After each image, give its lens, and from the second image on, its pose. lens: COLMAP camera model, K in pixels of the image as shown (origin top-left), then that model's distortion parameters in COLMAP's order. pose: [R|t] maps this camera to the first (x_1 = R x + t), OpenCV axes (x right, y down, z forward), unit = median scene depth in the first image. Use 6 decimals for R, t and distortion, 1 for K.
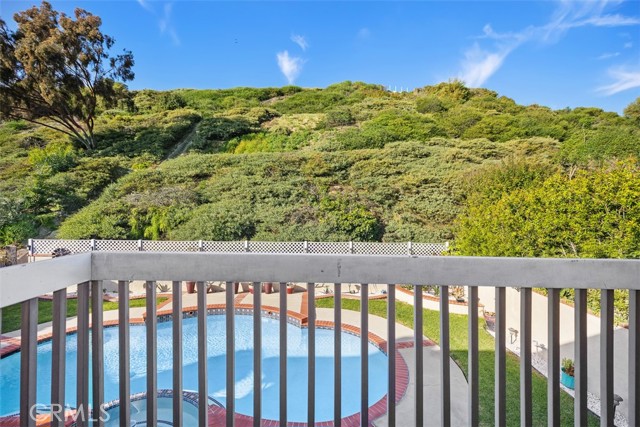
lens RADIAL K [[286.6, 0, 320.3], [0, 286.6, 209.5], [0, 0, 1]] dist [0.000882, 0.000619]
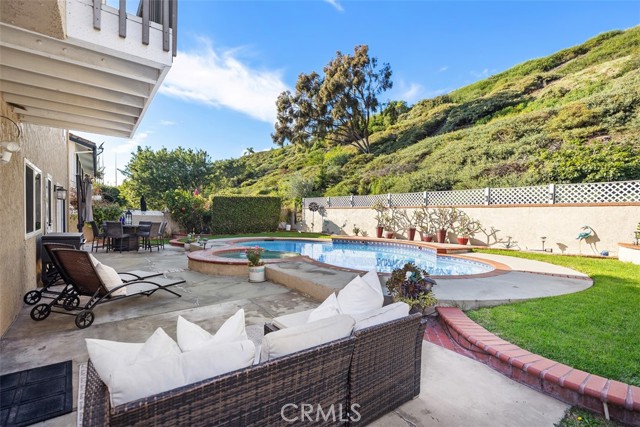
lens RADIAL K [[298.8, 0, 319.7], [0, 298.8, 230.6], [0, 0, 1]] dist [-0.014619, 0.000407]
pose [[0.601113, 0.041309, -0.798096, 0.178651], [-0.028939, 0.999133, 0.029918, 0.112418], [0.798640, 0.005112, 0.601787, 0.039793]]
